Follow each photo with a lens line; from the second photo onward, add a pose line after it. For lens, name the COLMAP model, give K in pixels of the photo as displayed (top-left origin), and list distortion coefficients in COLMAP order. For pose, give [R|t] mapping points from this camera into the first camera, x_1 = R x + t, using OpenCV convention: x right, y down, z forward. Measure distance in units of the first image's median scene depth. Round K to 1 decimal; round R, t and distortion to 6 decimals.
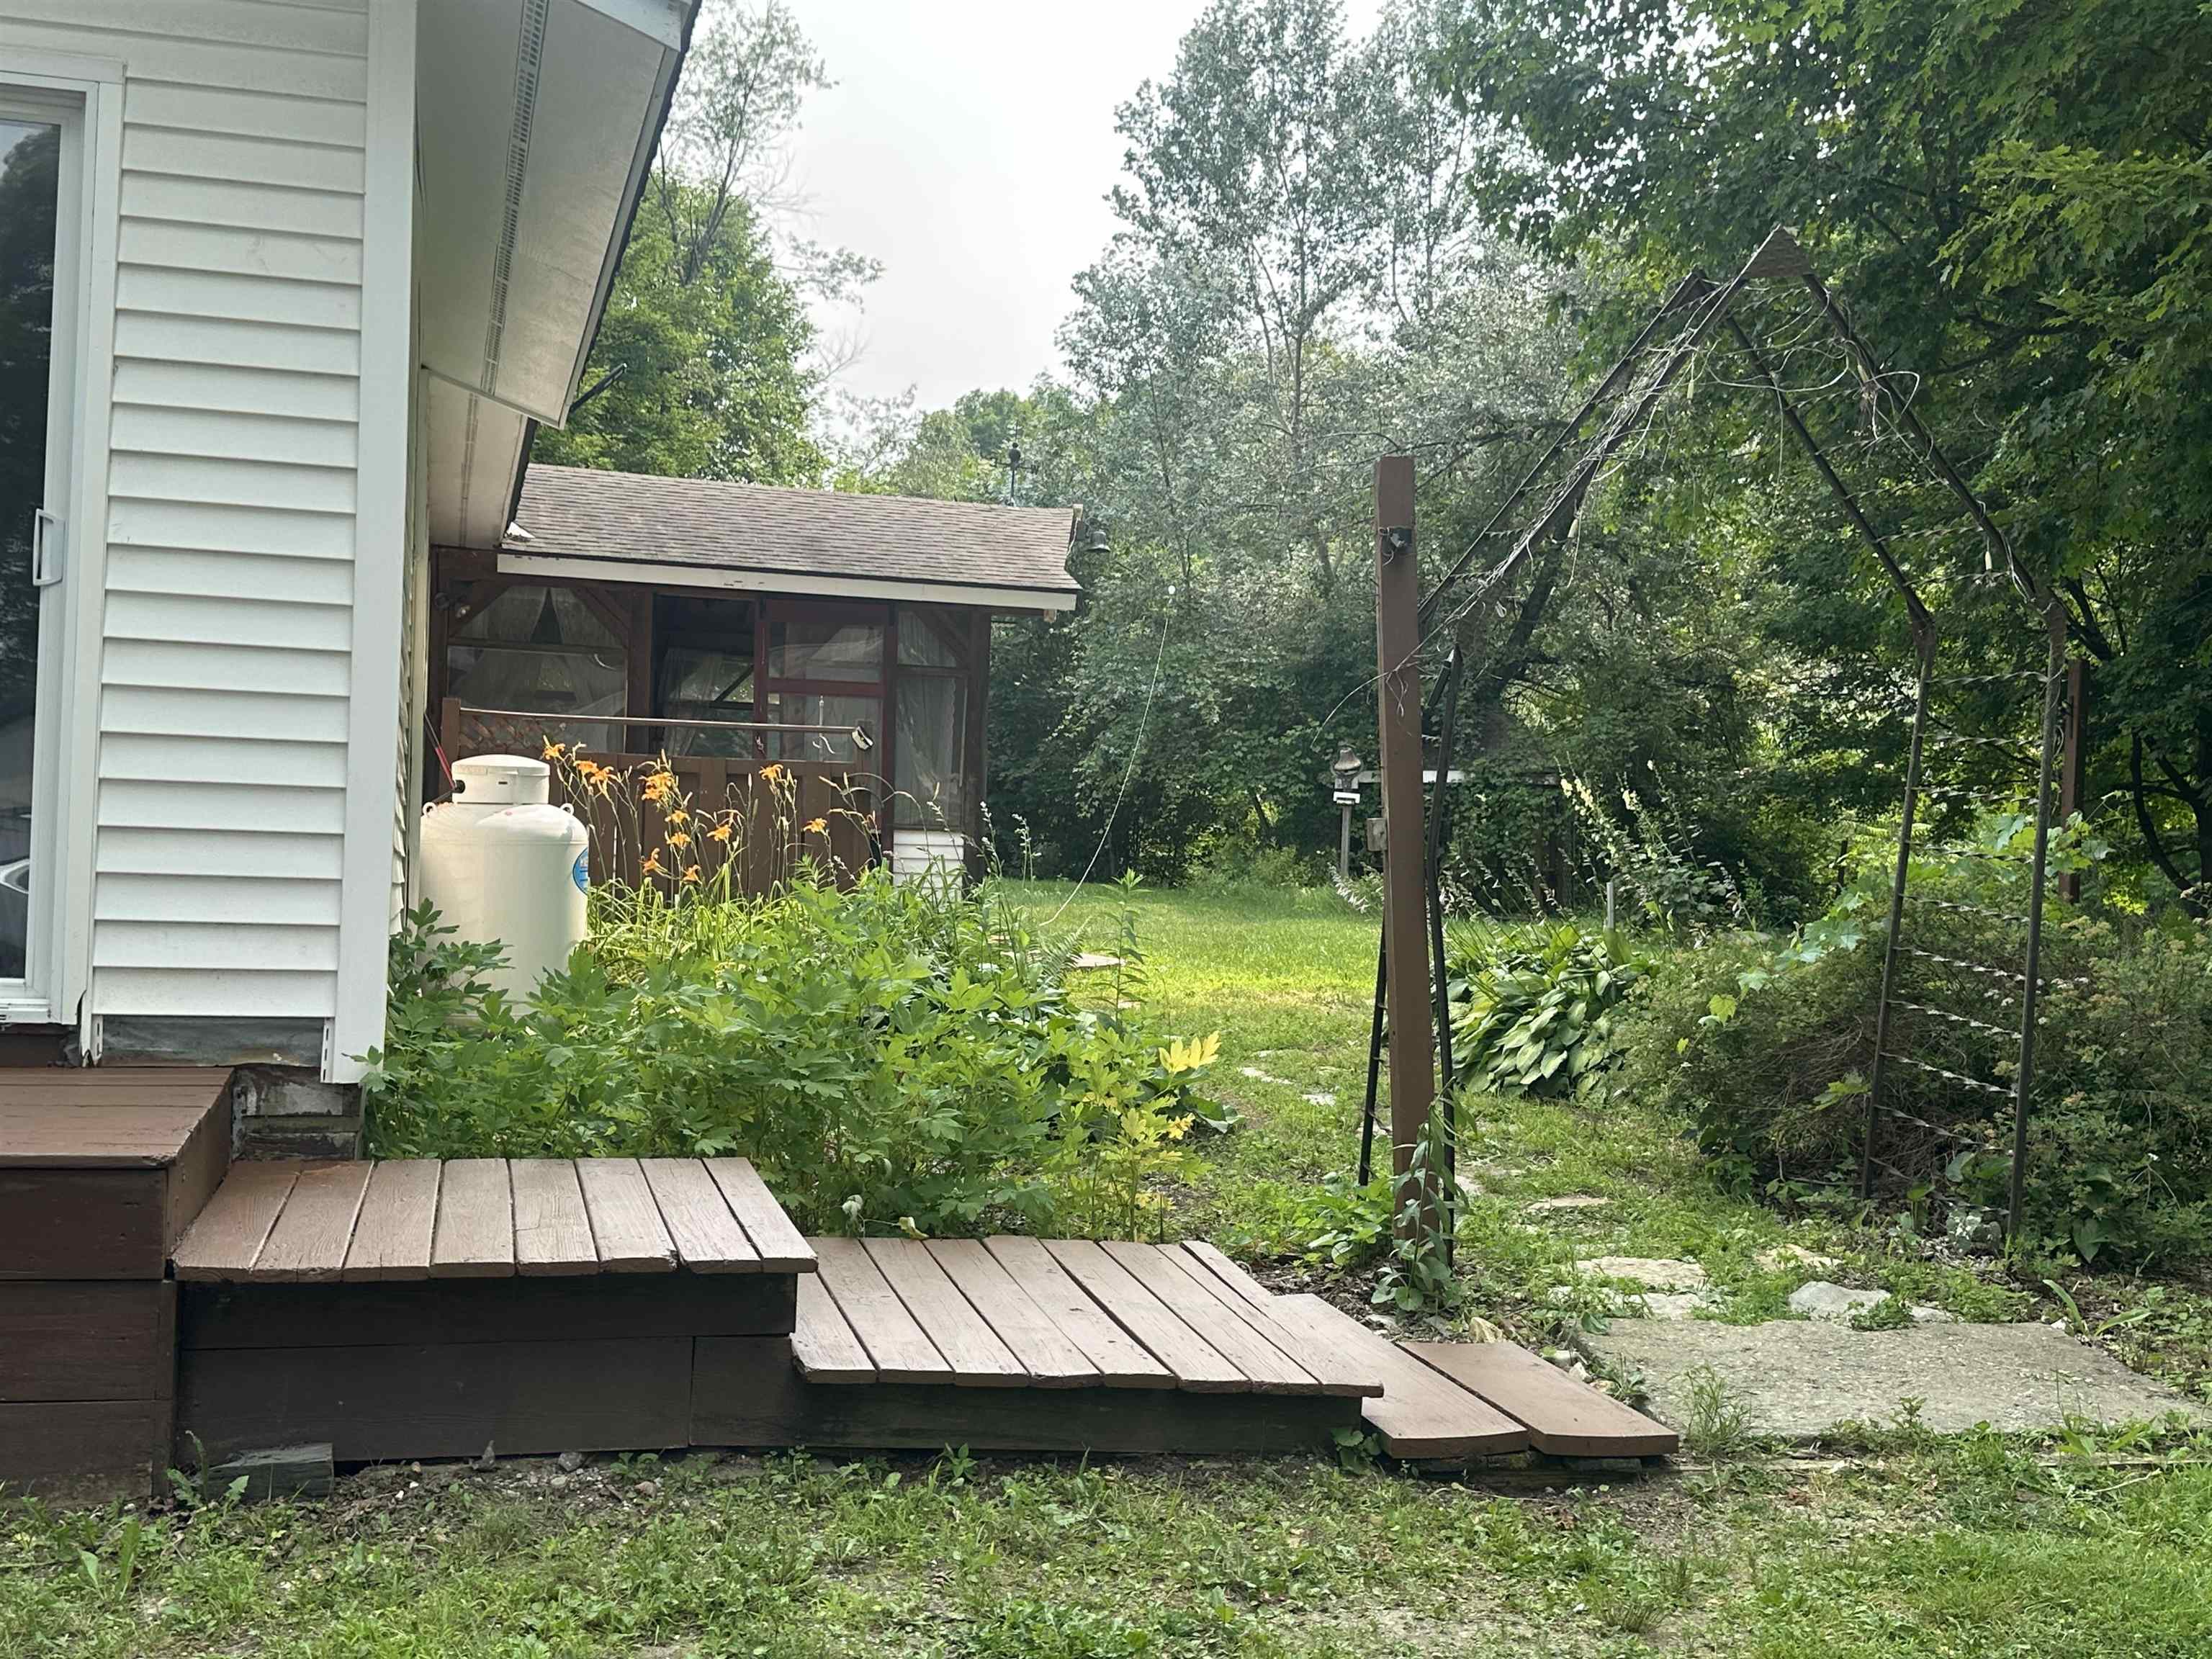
lens RADIAL K [[2165.2, 0, 1102.2], [0, 2165.2, 951.2], [0, 0, 1]] dist [0.054708, 0.000915]
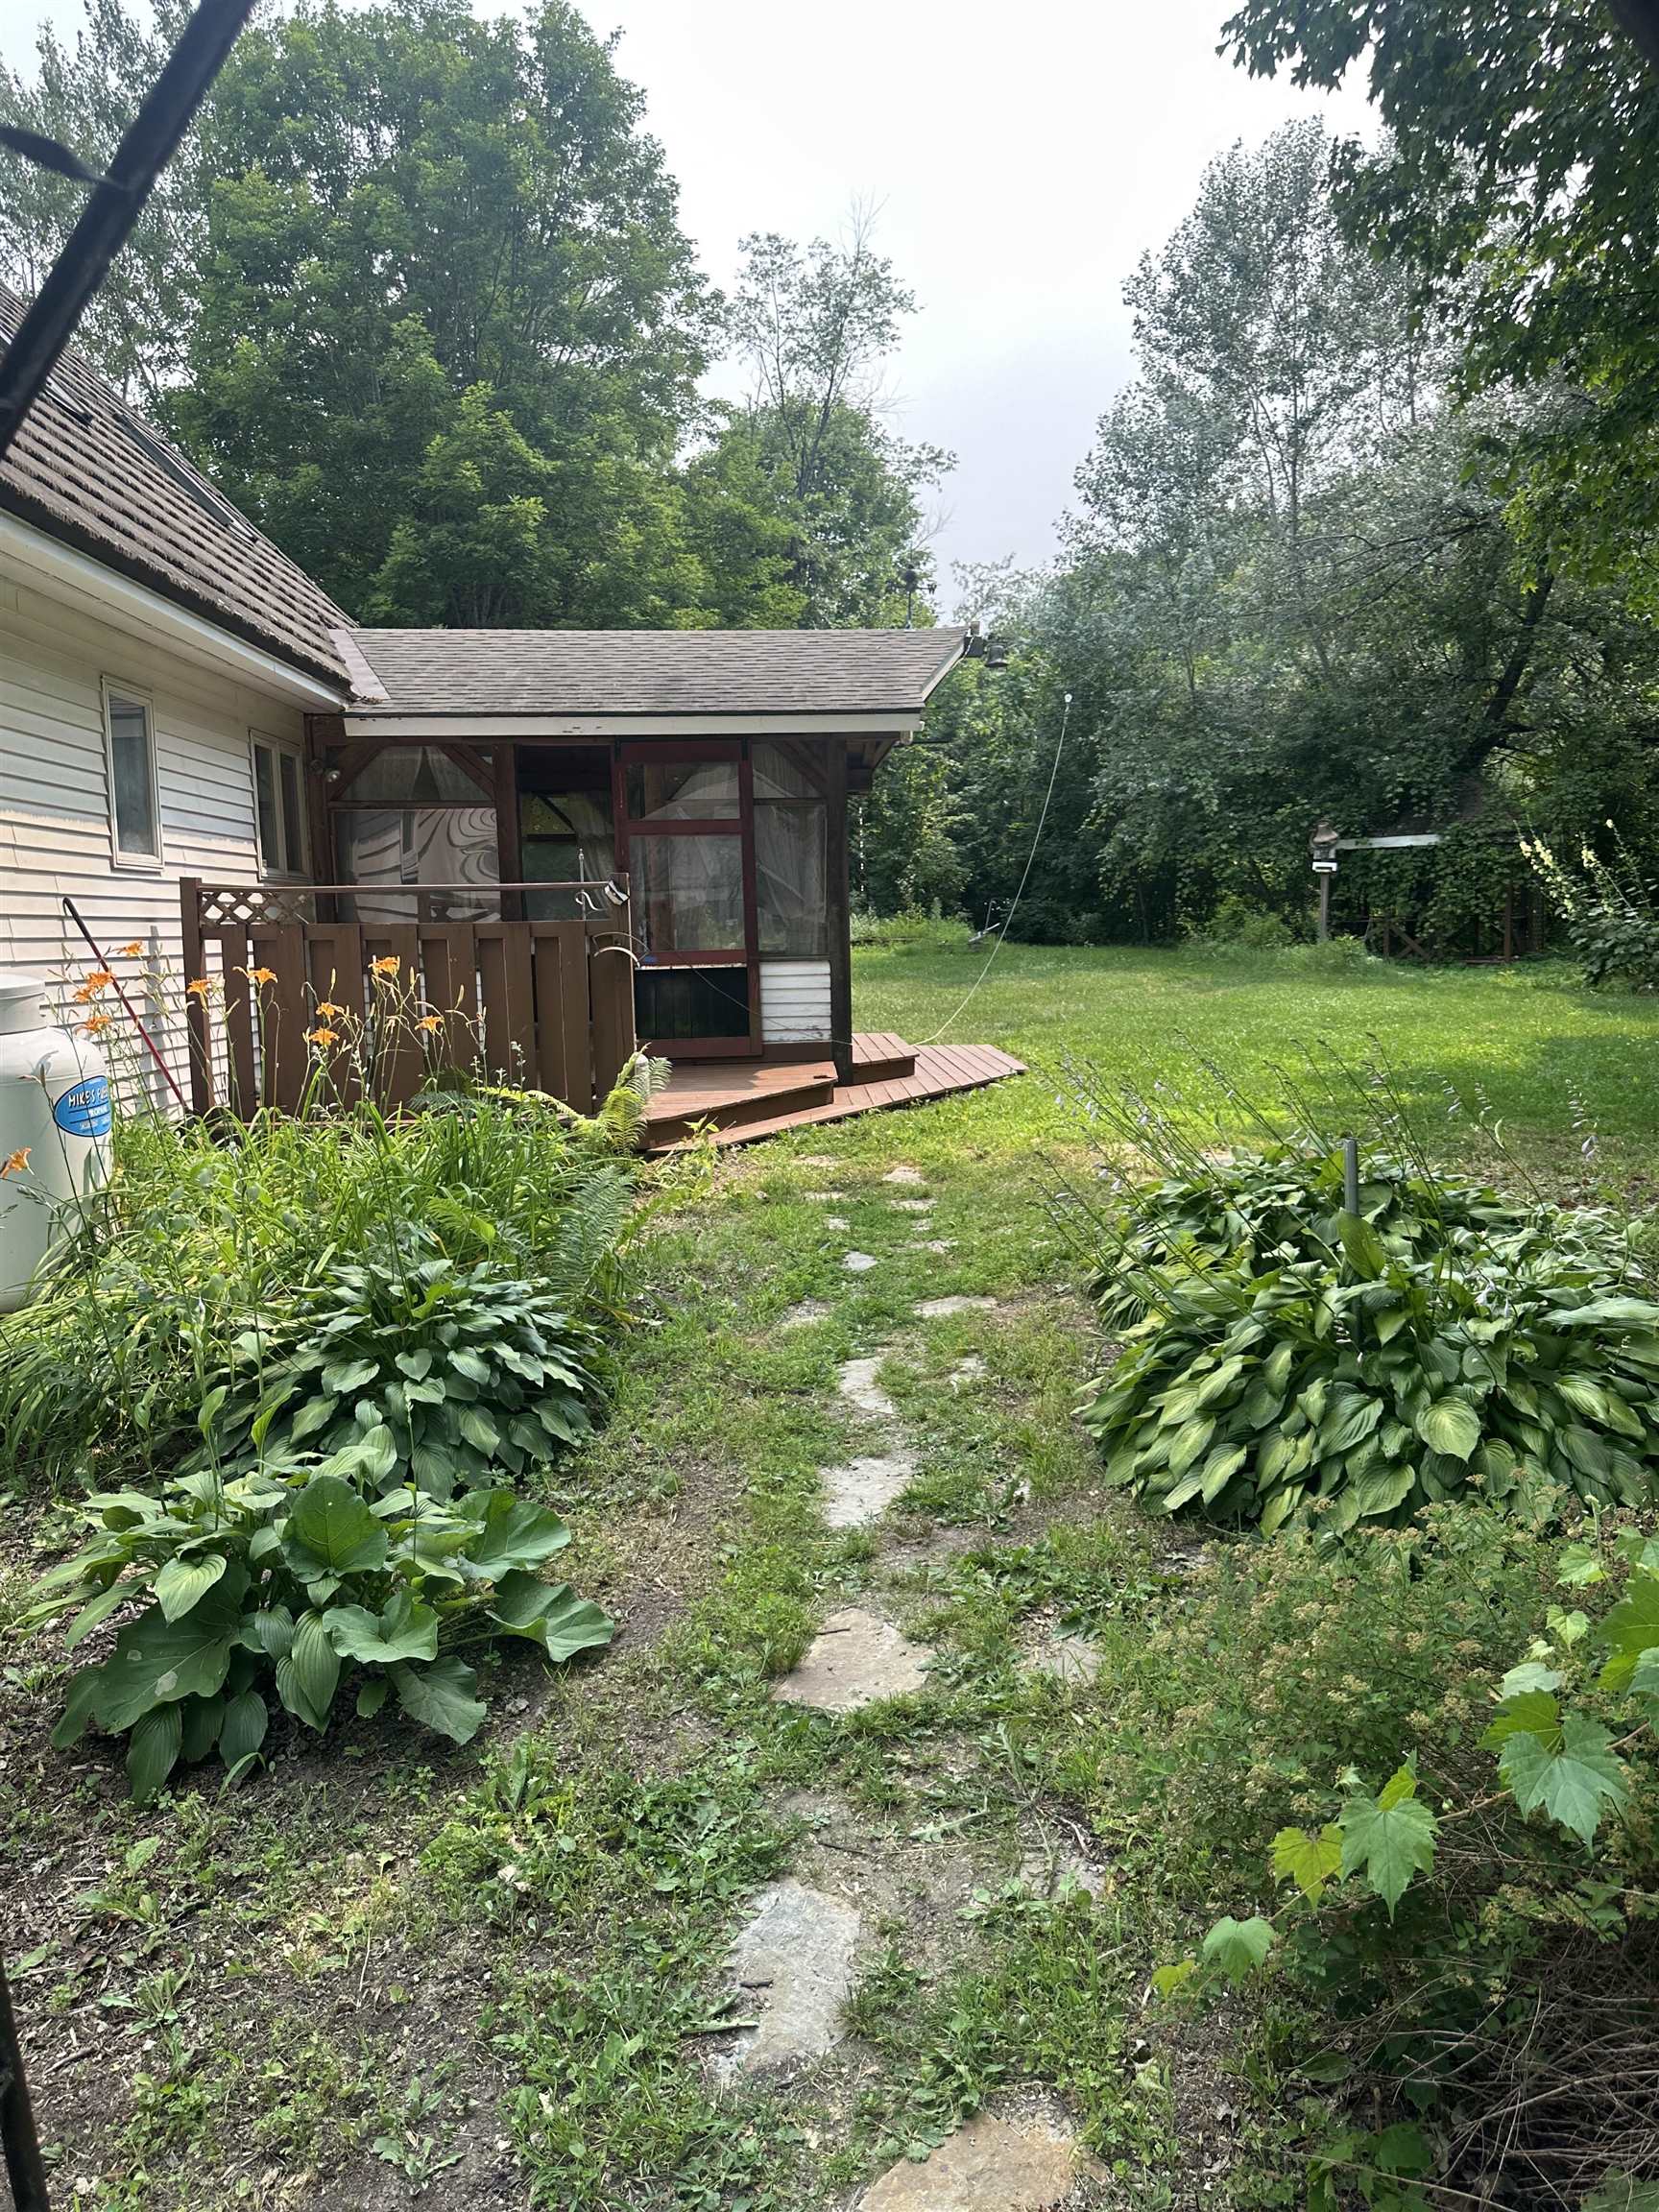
lens RADIAL K [[1556.7, 0, 825.9], [0, 1556.7, 1114.3], [0, 0, 1]] dist [0.063958, -0.046167]
pose [[0.973561, -0.019600, -0.227583, 0.049844], [0.039019, 0.995938, 0.081146, -0.021004], [0.225068, -0.087881, 0.970372, 0.139798]]
